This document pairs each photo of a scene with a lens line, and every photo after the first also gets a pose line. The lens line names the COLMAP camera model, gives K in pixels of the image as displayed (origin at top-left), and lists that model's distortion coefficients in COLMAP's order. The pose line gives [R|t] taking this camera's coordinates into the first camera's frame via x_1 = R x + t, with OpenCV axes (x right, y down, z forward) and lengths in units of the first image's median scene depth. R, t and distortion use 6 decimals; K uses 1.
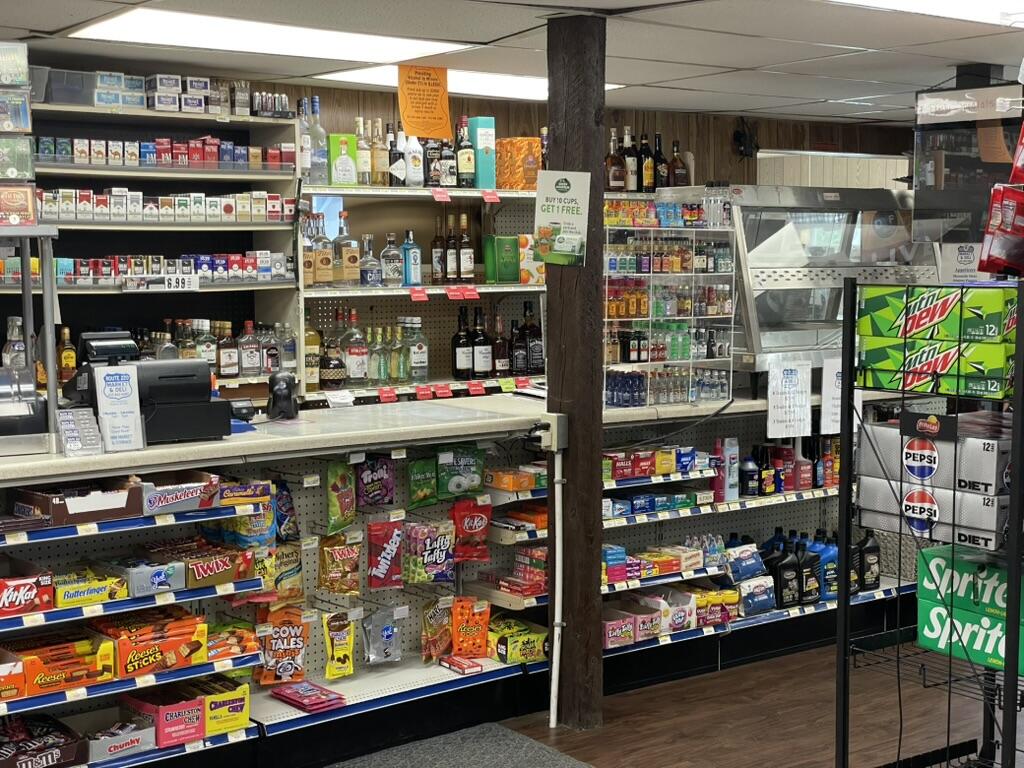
lens RADIAL K [[1523.5, 0, 507.0], [0, 1523.5, 377.7], [0, 0, 1]] dist [0.097098, 0.000000]
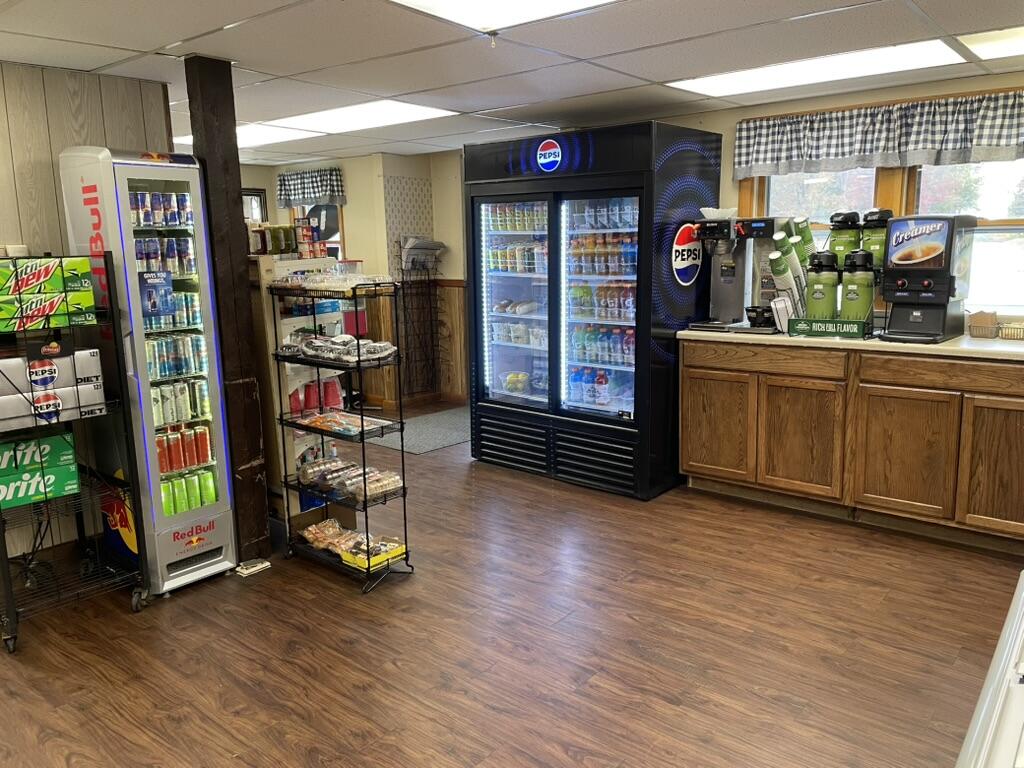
lens RADIAL K [[771.1, 0, 515.0], [0, 771.1, 387.7], [0, 0, 1]] dist [0.090125, -0.113630]
pose [[-0.227634, -0.175998, 0.957709, -0.438373], [0.100461, 0.974037, 0.202877, -0.032765], [-0.968551, 0.142394, -0.204043, 0.533793]]
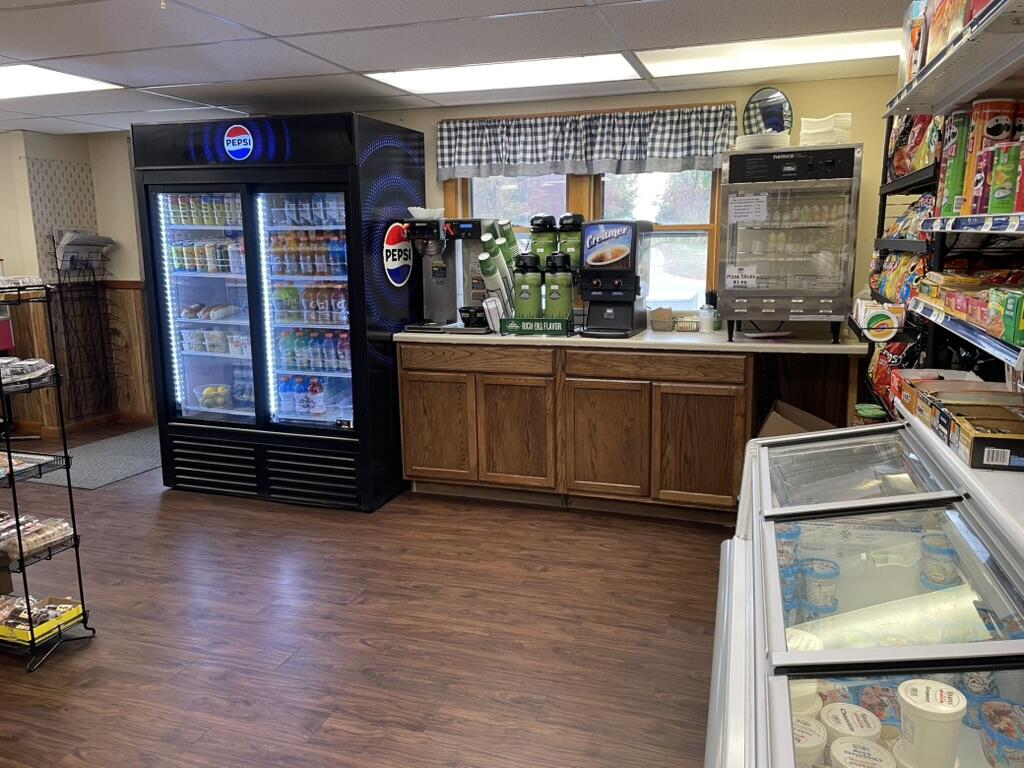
lens RADIAL K [[771.1, 0, 515.9], [0, 771.1, 383.4], [0, 0, 1]] dist [0.090125, -0.113630]
pose [[-0.571326, -0.146023, 0.807628, -0.399414], [0.077258, 0.970106, 0.230053, -0.030233], [-0.817079, 0.193832, -0.542966, 0.528234]]
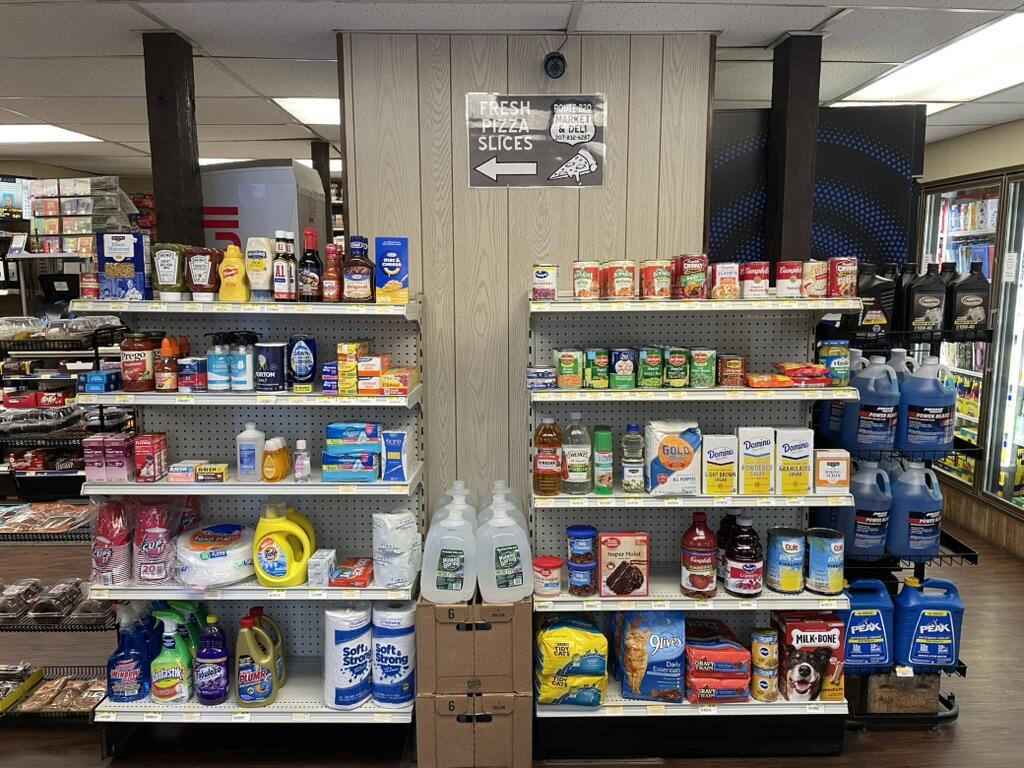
lens RADIAL K [[771.1, 0, 512.4], [0, 771.1, 377.9], [0, 0, 1]] dist [0.090125, -0.113630]
pose [[0.793742, 0.082713, -0.602604, 0.843268], [-0.045178, 0.995991, 0.077201, -0.022680], [0.606574, -0.034053, 0.794297, 0.342981]]
